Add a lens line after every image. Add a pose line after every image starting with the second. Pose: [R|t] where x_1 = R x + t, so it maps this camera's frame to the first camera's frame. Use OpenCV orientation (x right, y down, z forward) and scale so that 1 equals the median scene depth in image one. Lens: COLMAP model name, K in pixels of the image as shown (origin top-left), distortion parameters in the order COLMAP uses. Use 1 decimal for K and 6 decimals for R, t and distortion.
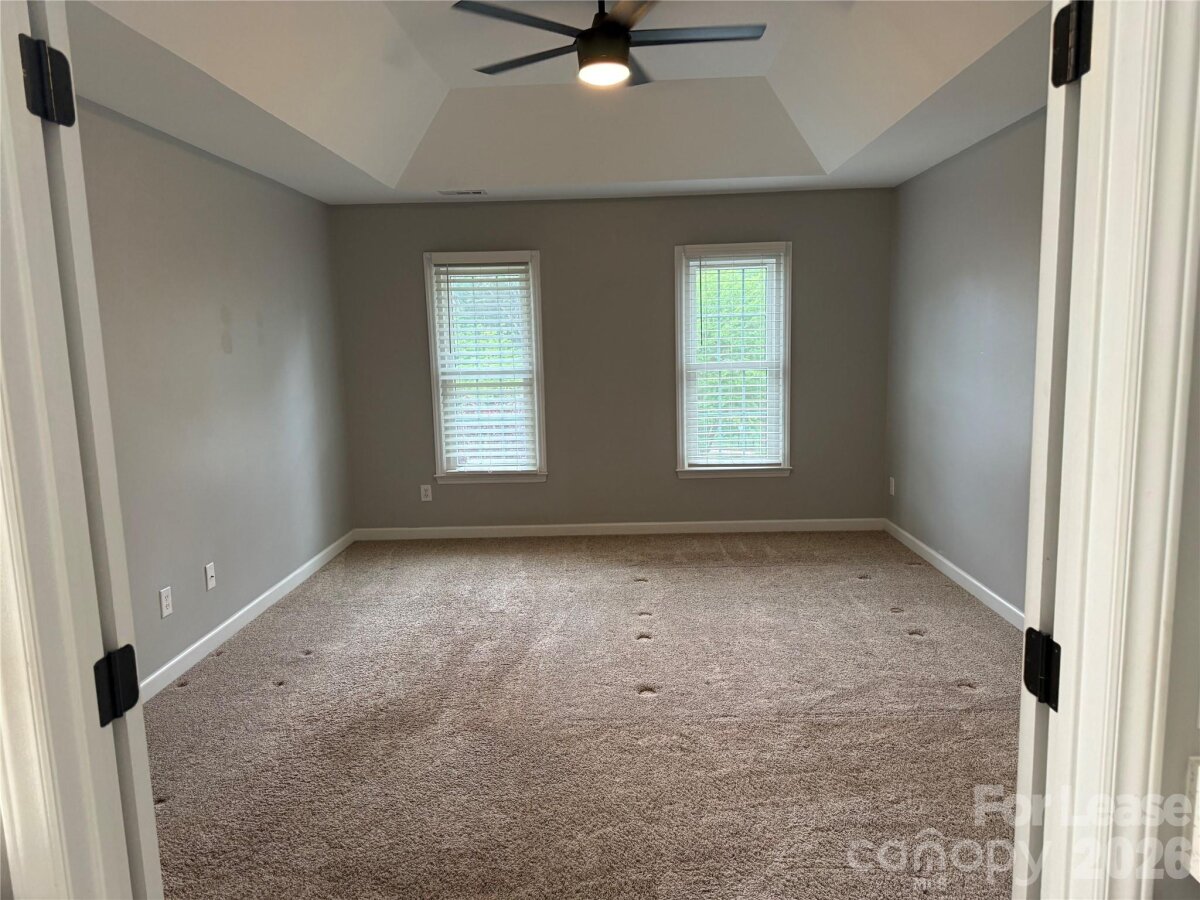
lens RADIAL K [[850.2, 0, 607.4], [0, 850.2, 450.9], [0, 0, 1]] dist [0.085551, -0.048845]
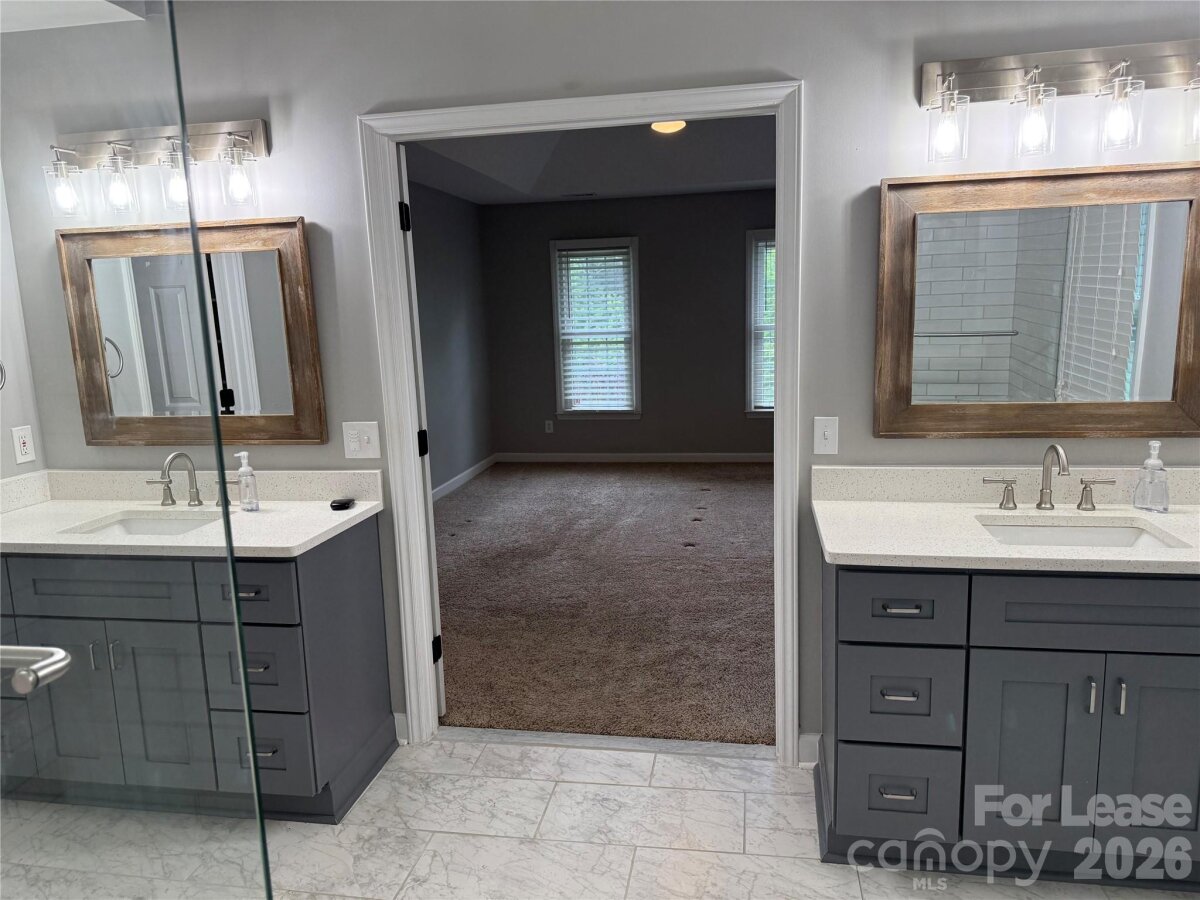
lens RADIAL K [[850.2, 0, 599.2], [0, 850.2, 454.6], [0, 0, 1]] dist [0.085551, -0.048845]
pose [[0.987252, 0.021298, -0.157735, 0.081094], [-0.014554, 0.998935, 0.043793, 0.040199], [0.158499, -0.040939, 0.986510, -0.320286]]
